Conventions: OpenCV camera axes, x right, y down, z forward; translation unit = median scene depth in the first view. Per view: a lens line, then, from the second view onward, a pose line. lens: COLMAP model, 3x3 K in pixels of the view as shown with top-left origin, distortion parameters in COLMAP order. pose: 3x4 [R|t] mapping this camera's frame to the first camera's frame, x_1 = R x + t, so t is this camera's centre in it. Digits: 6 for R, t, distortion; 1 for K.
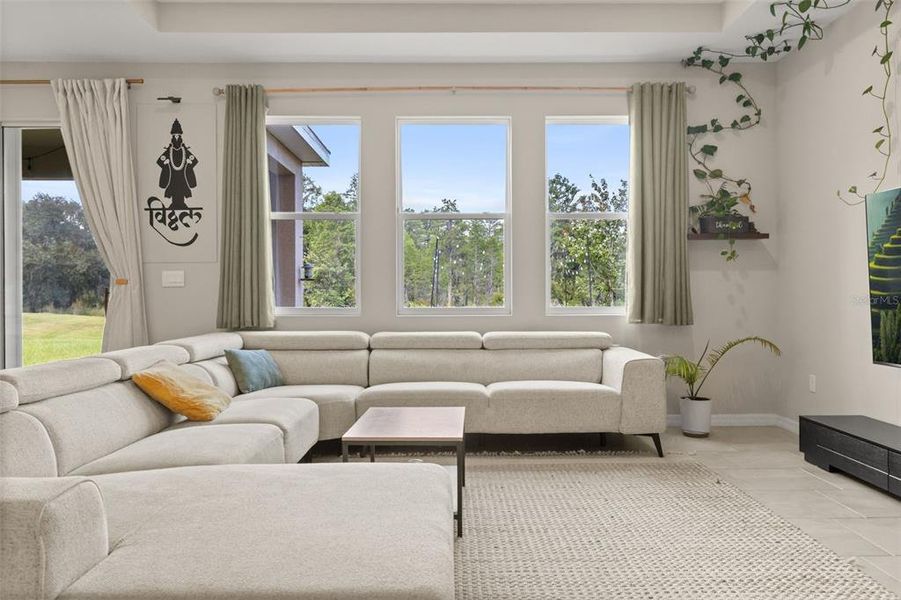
lens RADIAL K [[696.5, 0, 450.7], [0, 696.5, 300.4], [0, 0, 1]] dist [0.008642, -0.005130]
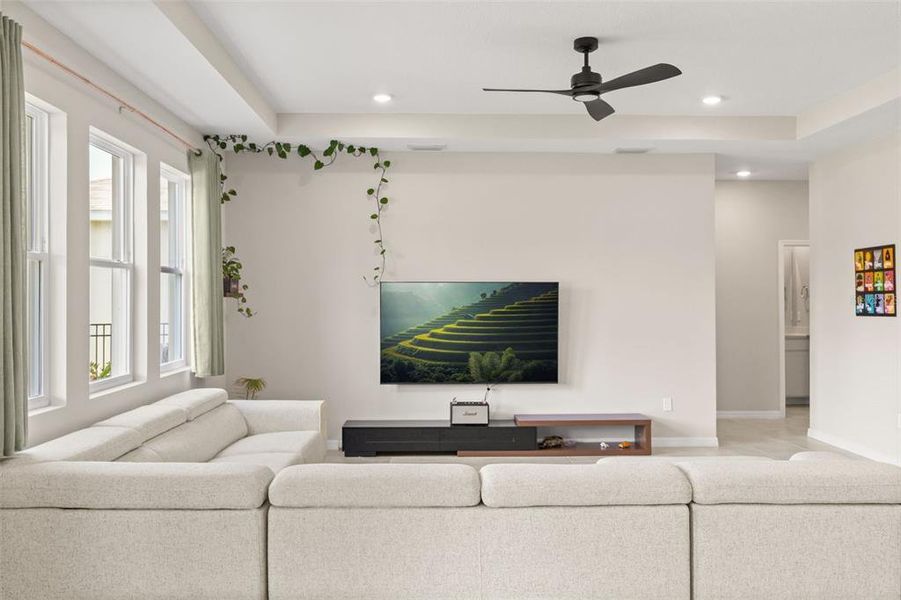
lens RADIAL K [[771.2, 0, 452.0], [0, 771.2, 298.6], [0, 0, 1]] dist [0.047547, -0.024282]
pose [[-0.025221, 0.001735, 0.999680, -0.899648], [0.009302, 0.999956, -0.001501, -0.078856], [-0.999639, 0.009261, -0.025236, 0.649091]]
